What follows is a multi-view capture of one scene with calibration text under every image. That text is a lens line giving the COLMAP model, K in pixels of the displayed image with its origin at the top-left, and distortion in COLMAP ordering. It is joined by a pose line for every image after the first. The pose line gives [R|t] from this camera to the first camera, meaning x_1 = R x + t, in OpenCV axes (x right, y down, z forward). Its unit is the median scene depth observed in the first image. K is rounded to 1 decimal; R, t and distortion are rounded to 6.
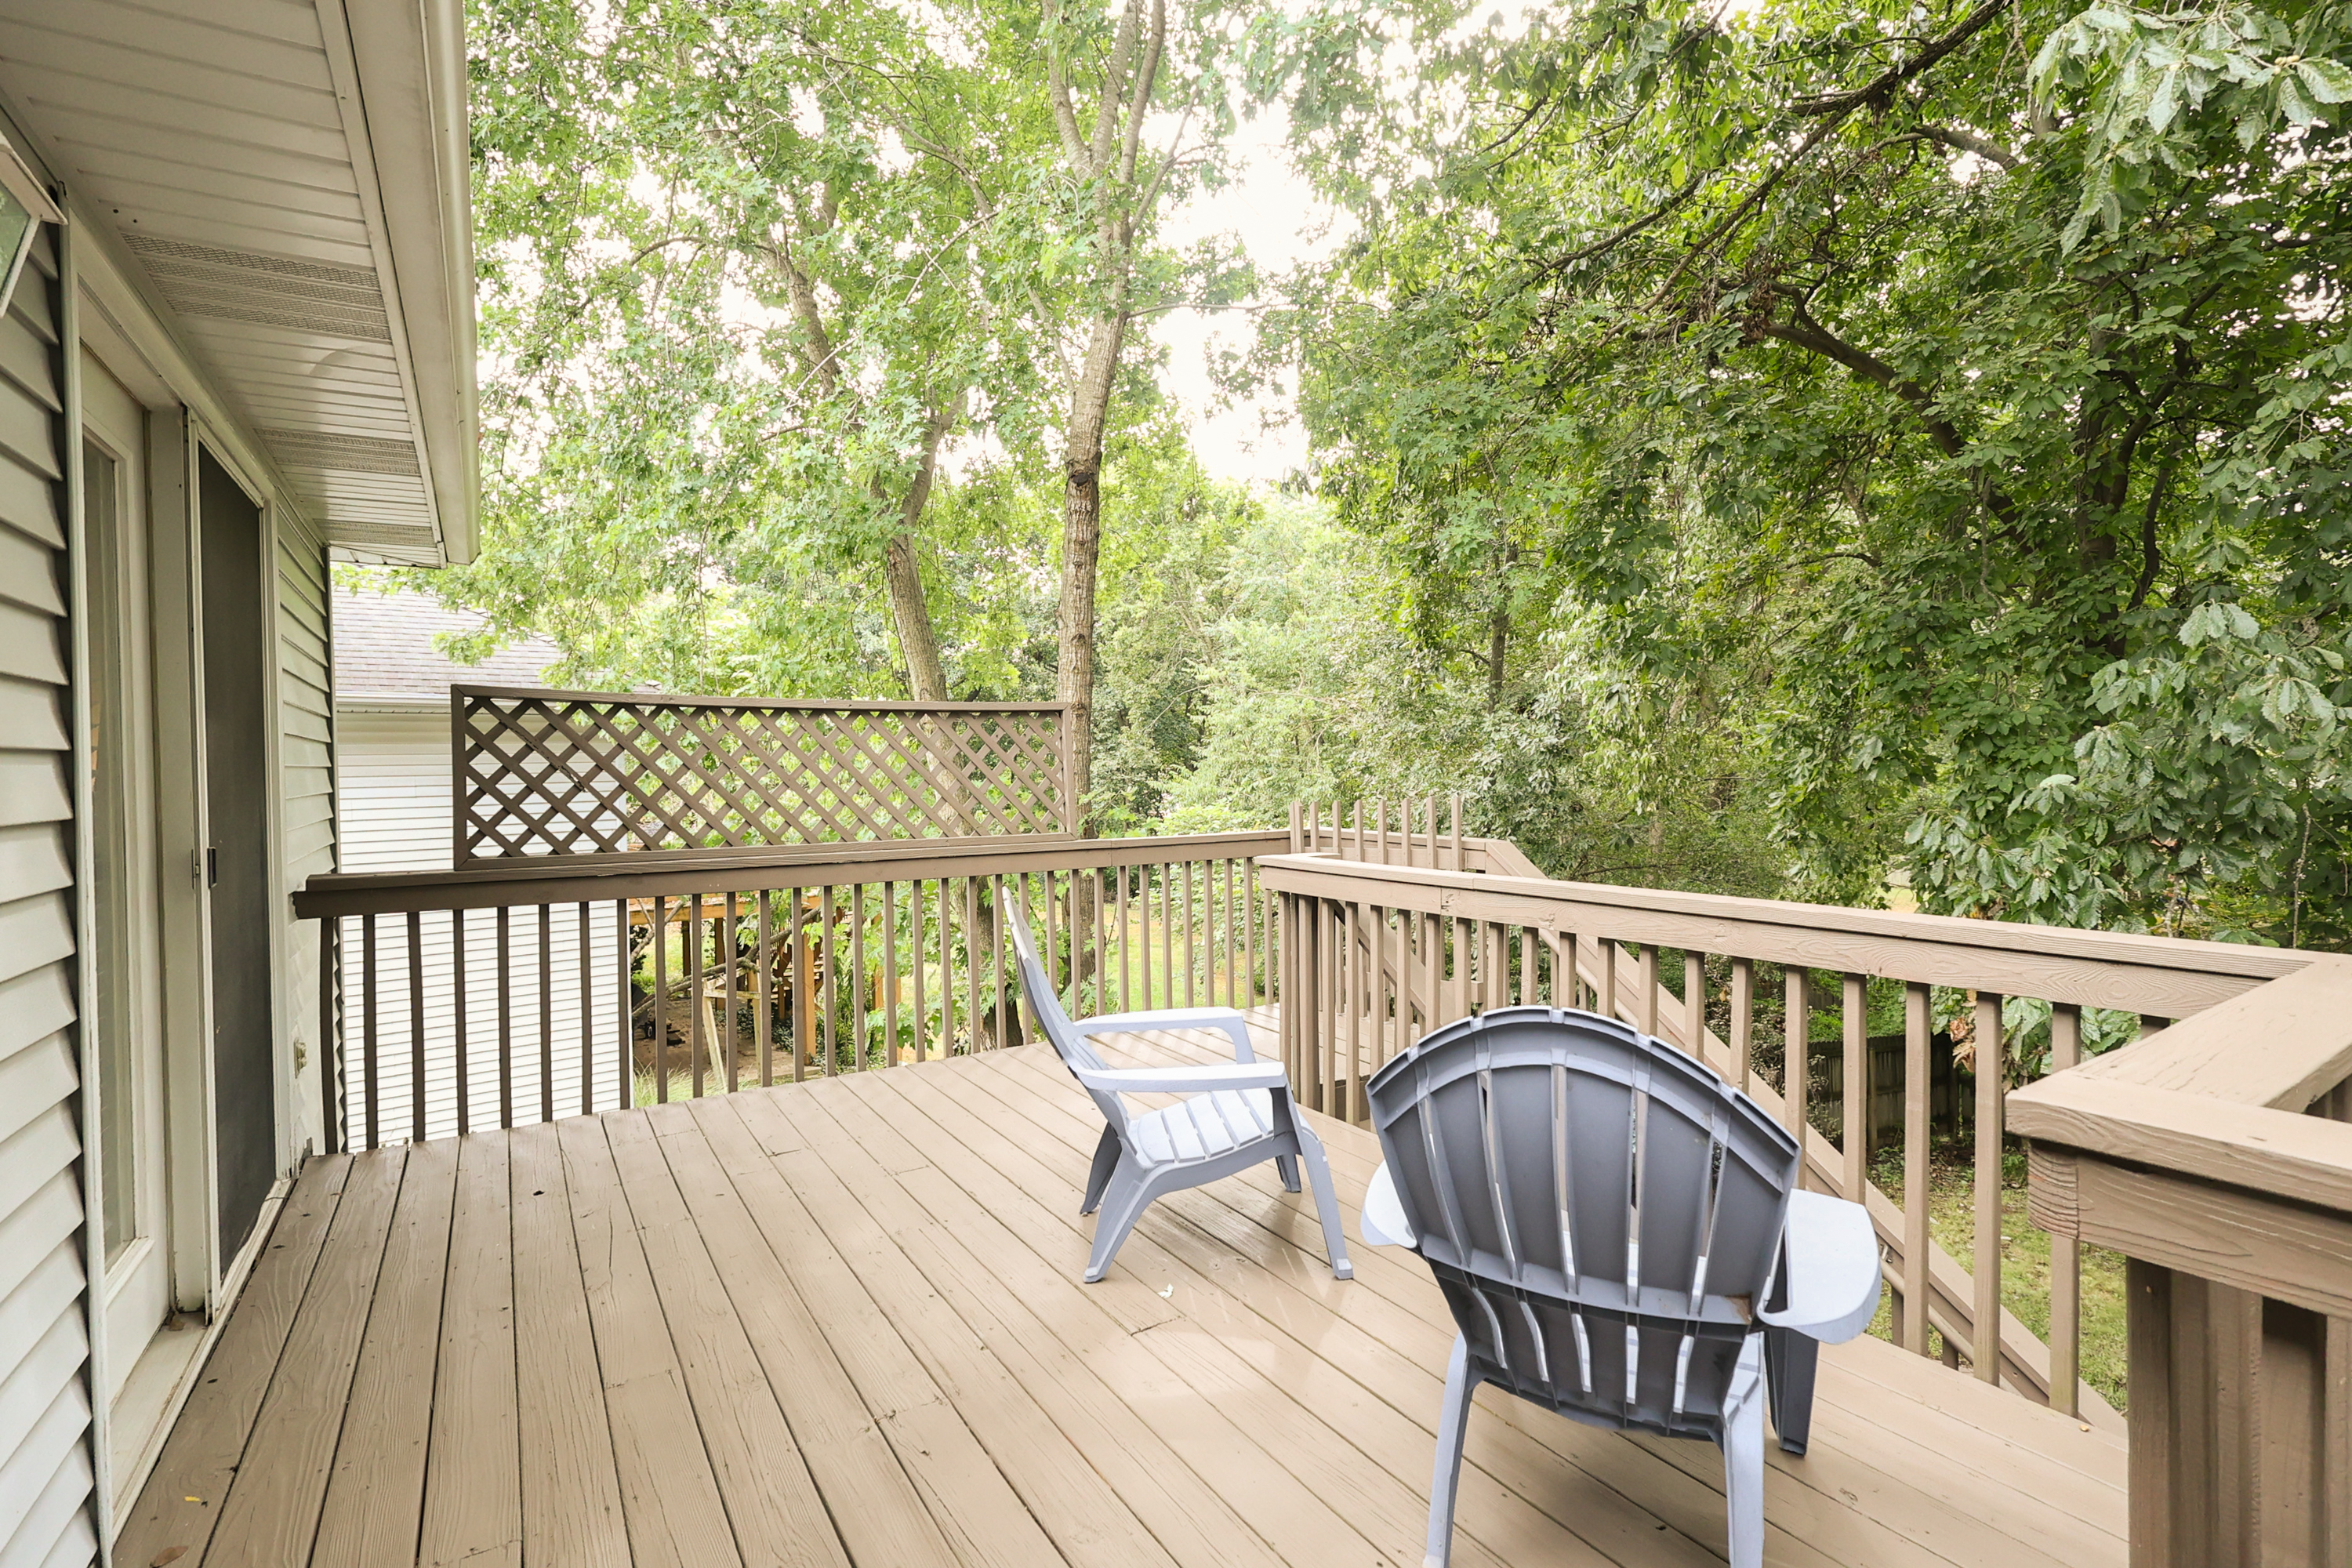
lens RADIAL K [[1076.3, 0, 1177.8], [0, 1076.3, 777.2], [0, 0, 1]] dist [-0.000684, -0.001633]
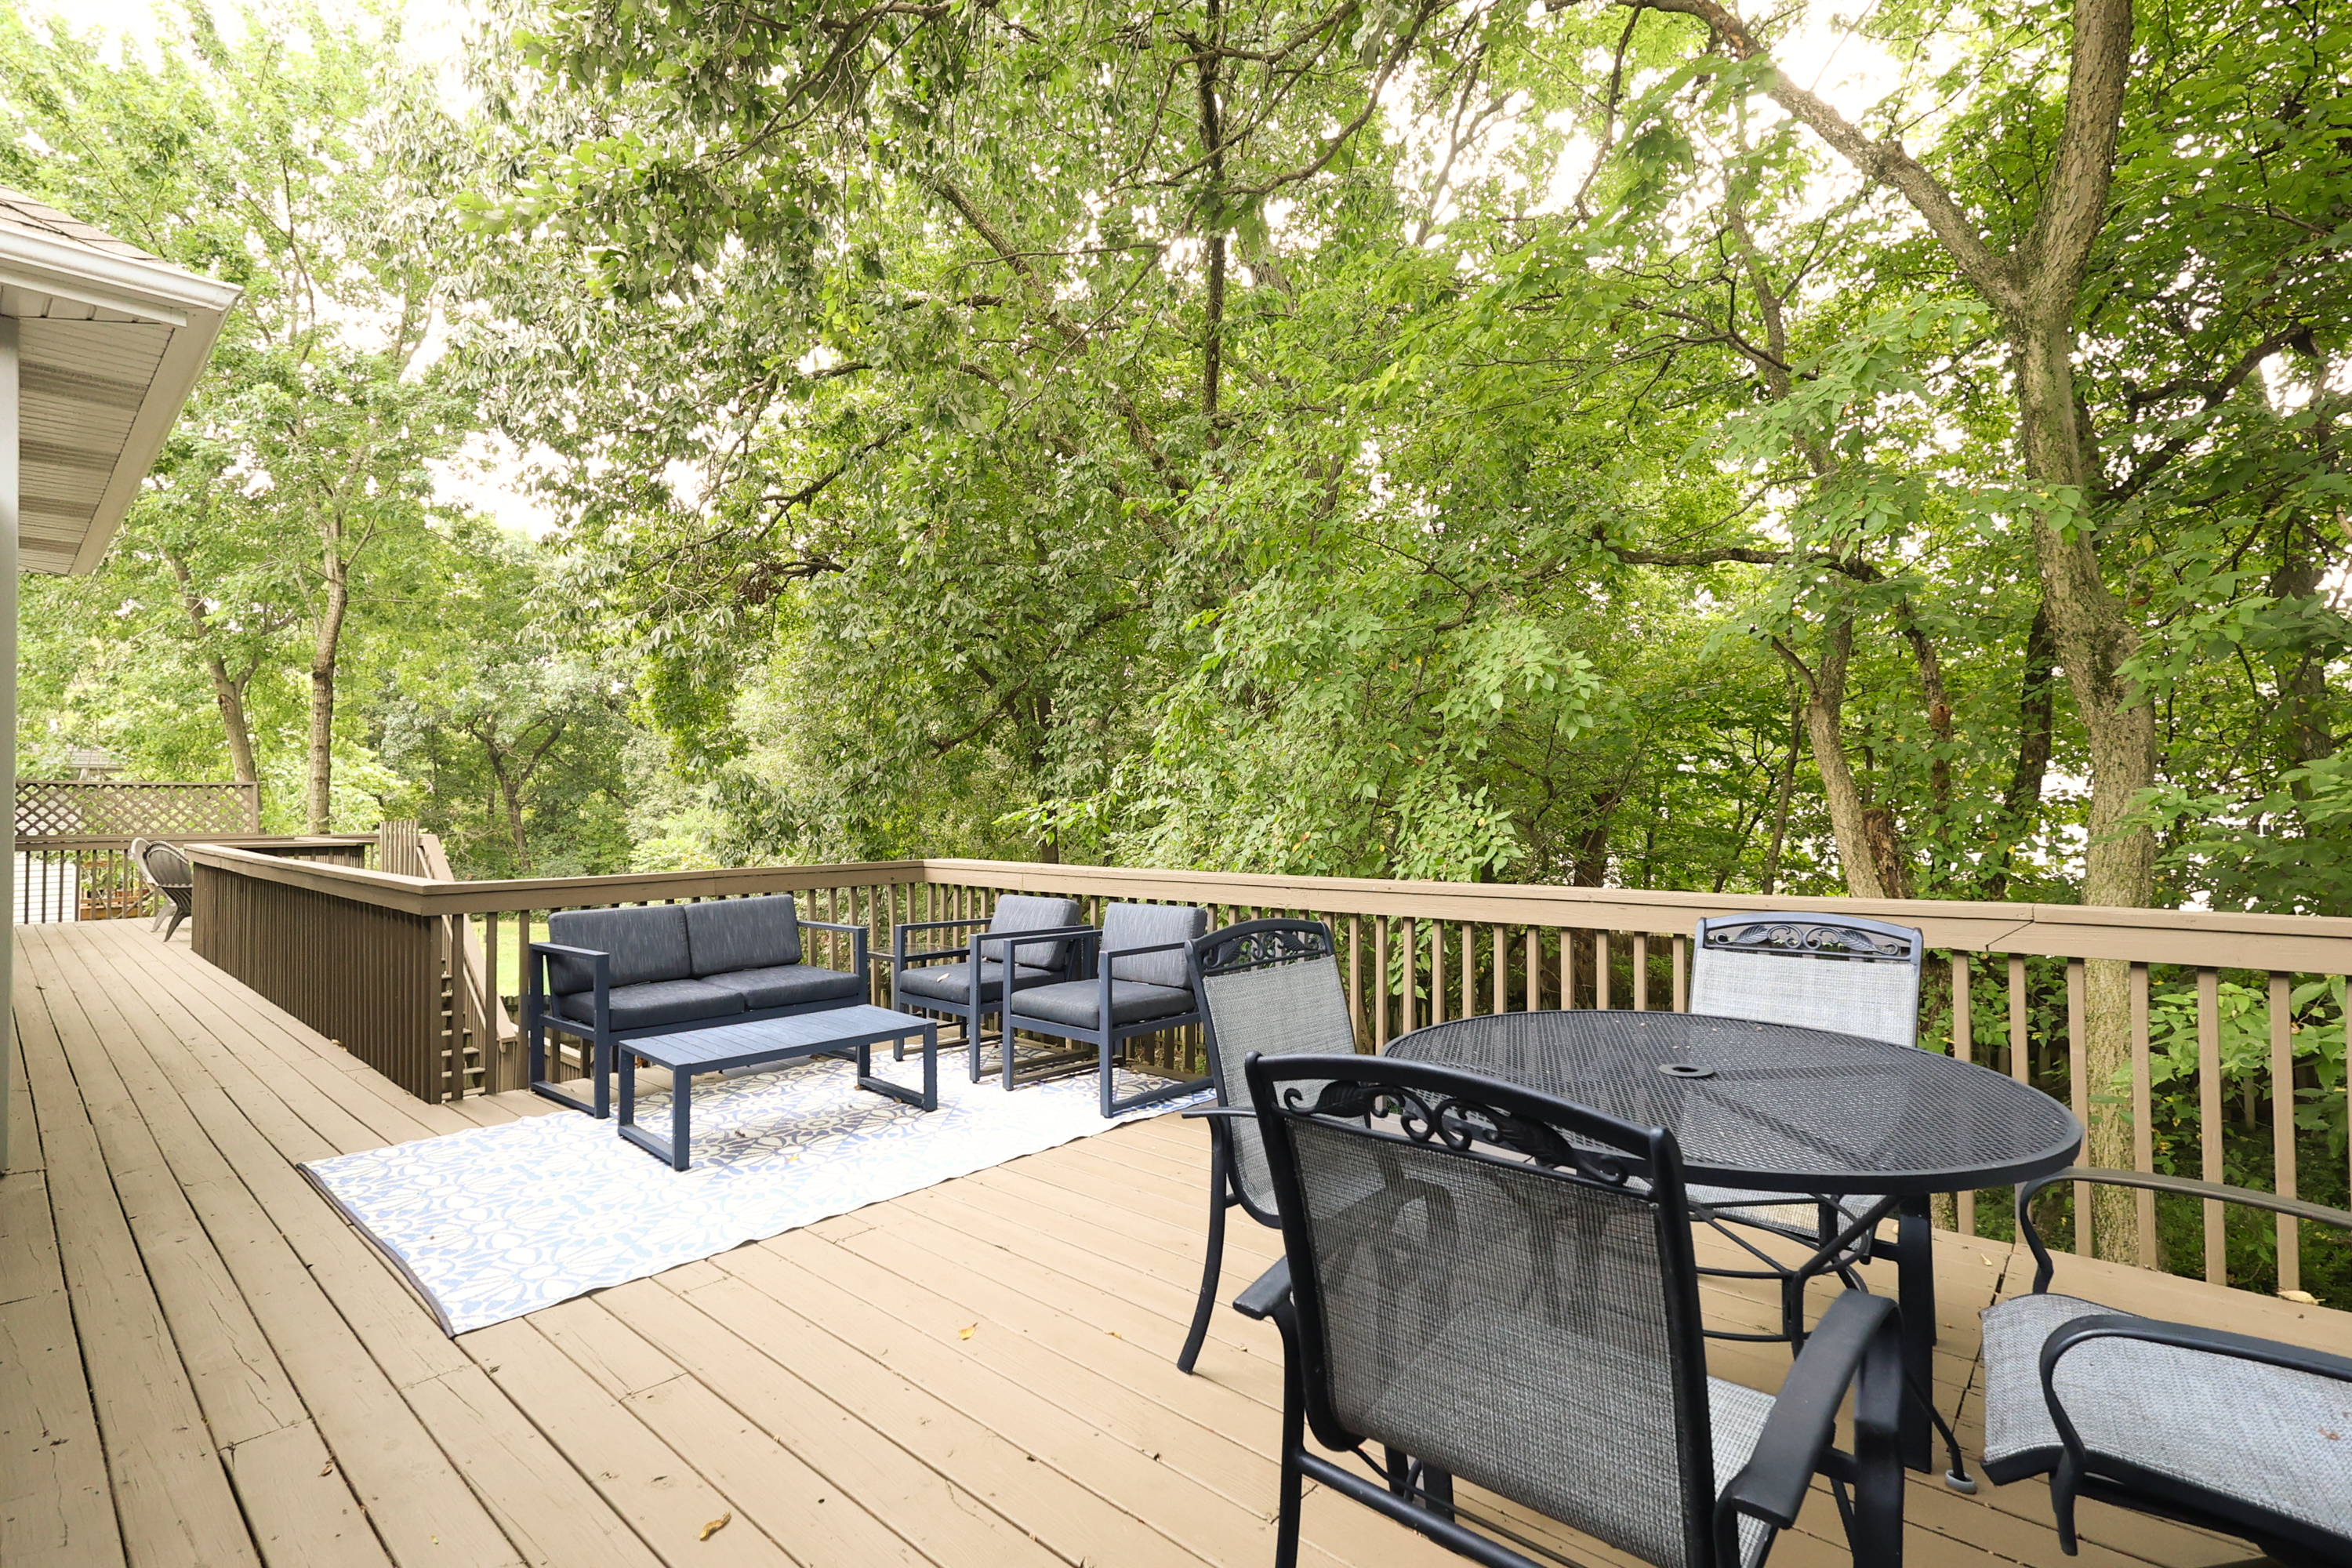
lens RADIAL K [[1076.3, 0, 1174.2], [0, 1076.3, 774.2], [0, 0, 1]] dist [-0.000684, -0.001633]
pose [[0.958429, 0.020610, 0.284587, 1.663658], [-0.009058, 0.999083, -0.041849, -0.000643], [-0.285188, 0.037531, 0.957736, -2.721321]]
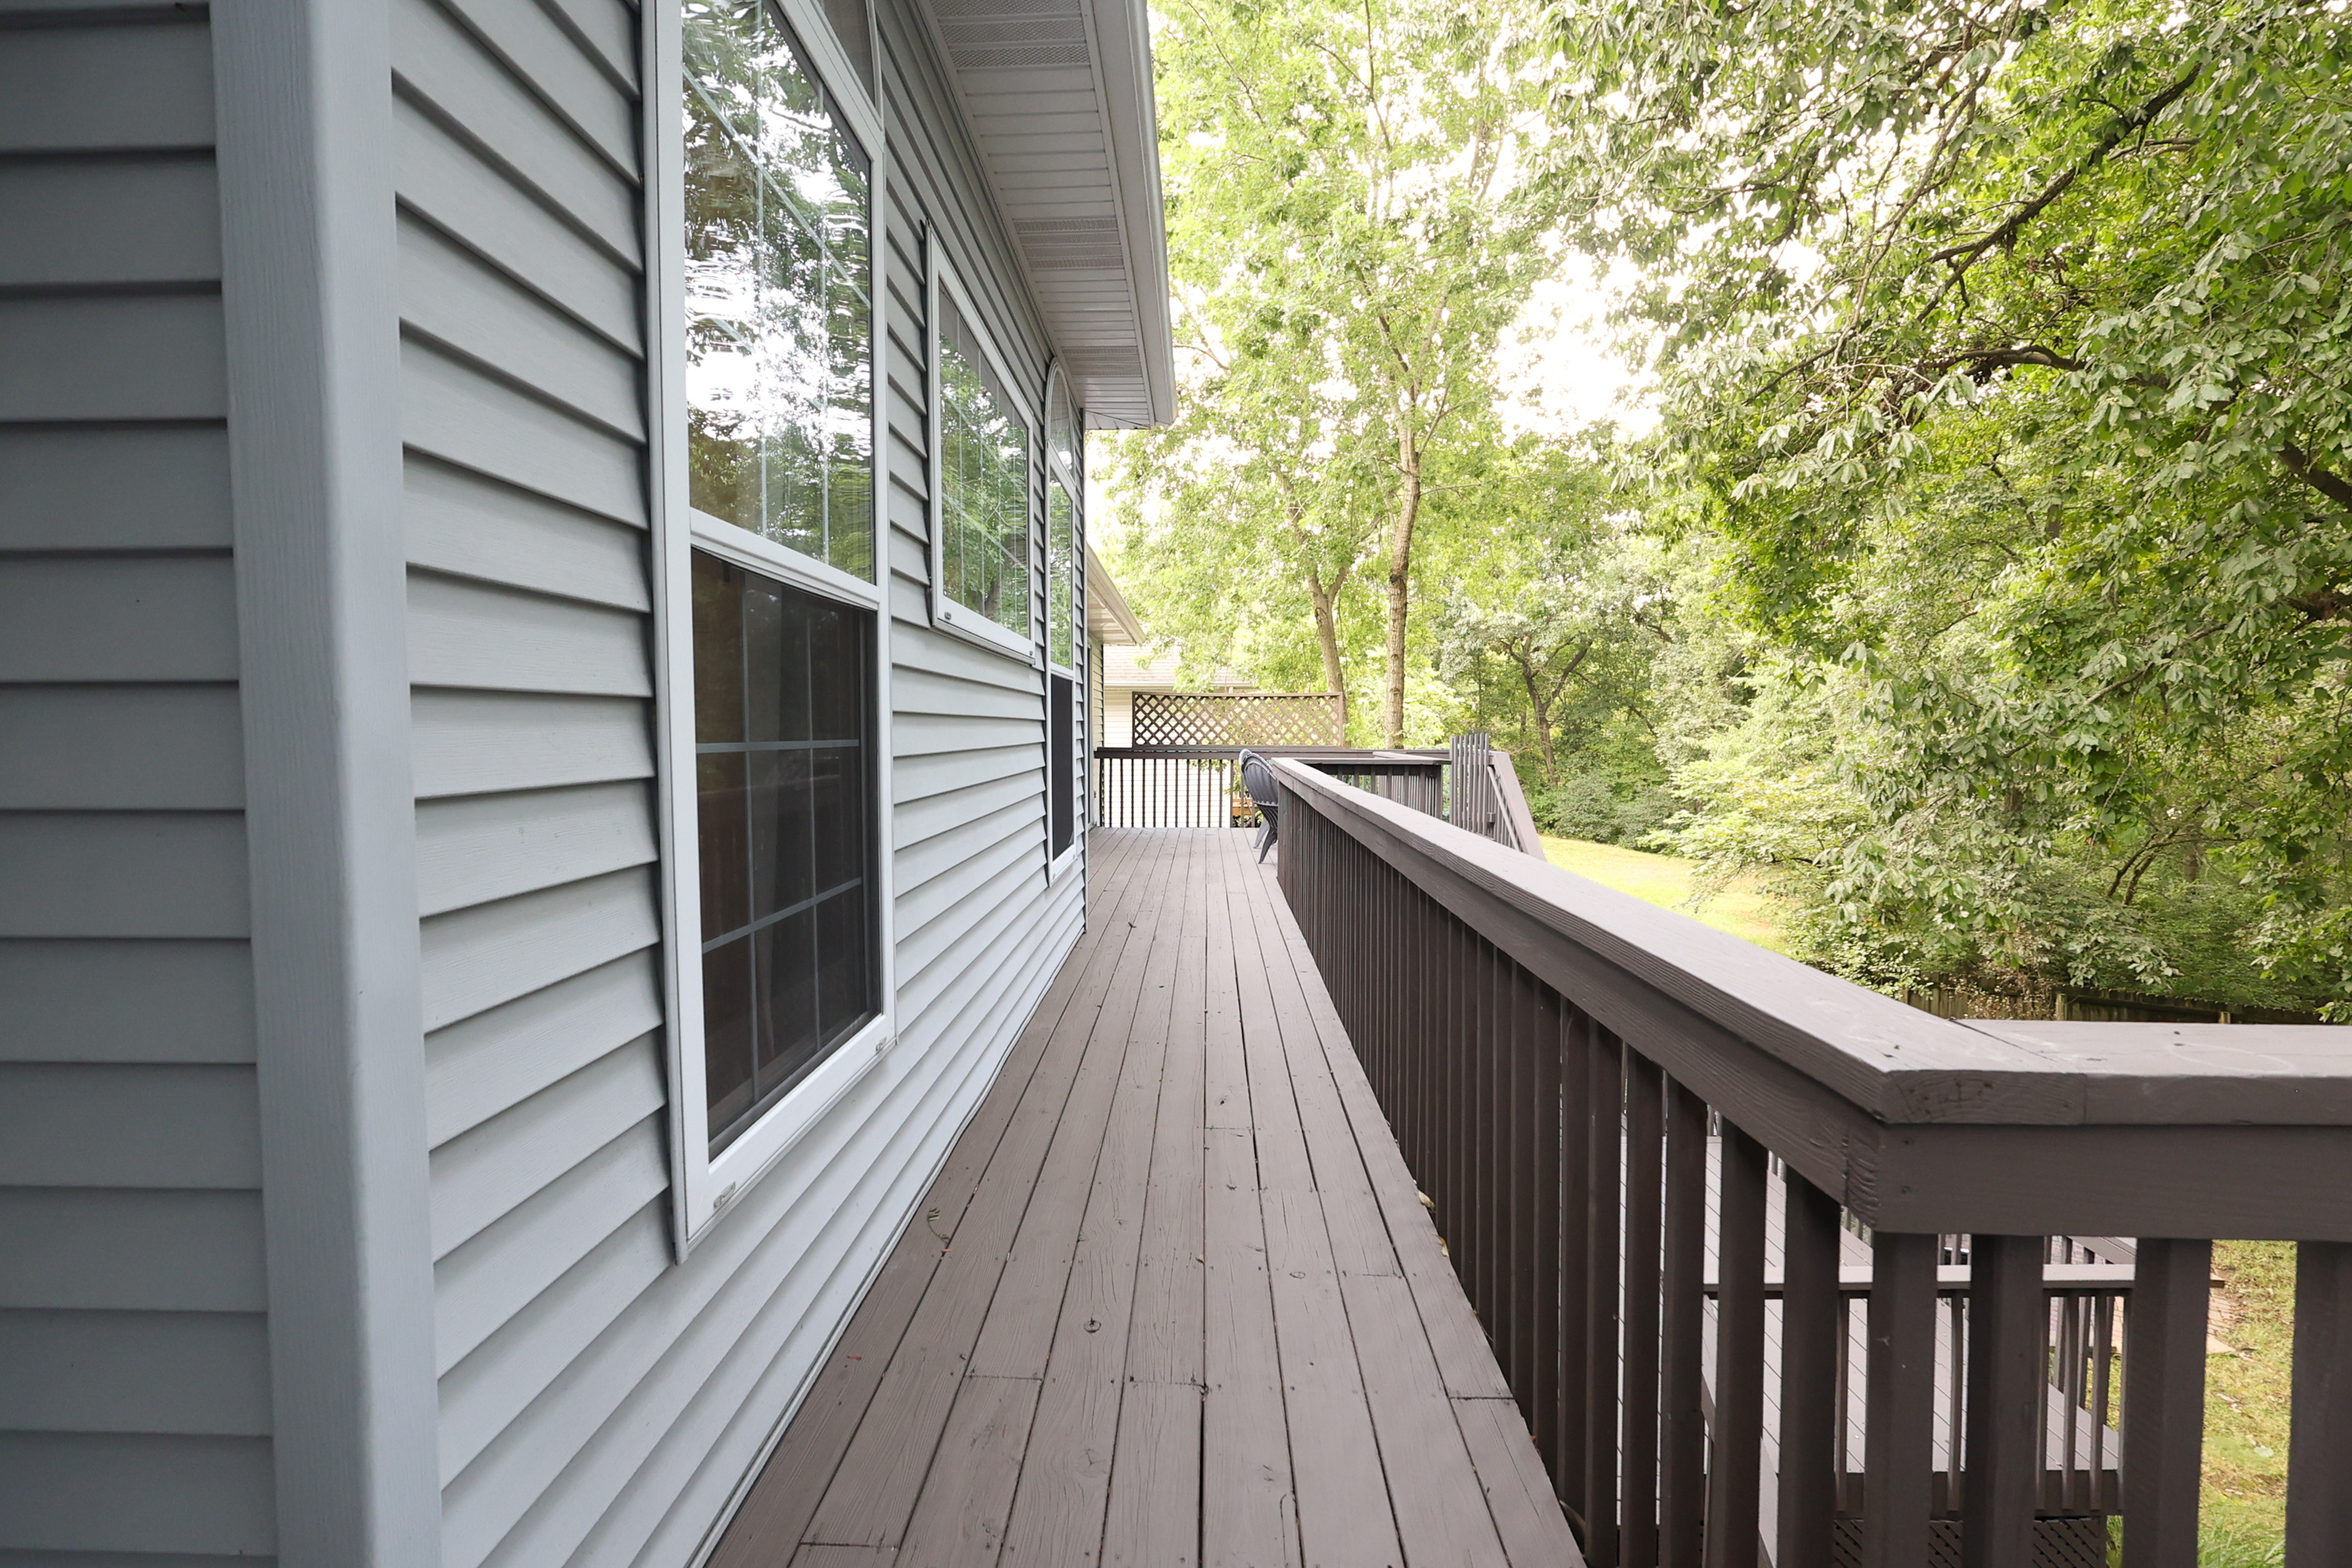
lens RADIAL K [[1076.3, 0, 1173.8], [0, 1076.3, 795.1], [0, 0, 1]] dist [-0.000684, -0.001633]
pose [[0.834480, 0.053587, -0.548427, 1.230724], [-0.021015, 0.997631, 0.065502, 0.013752], [0.550638, -0.043134, 0.833629, -1.658291]]
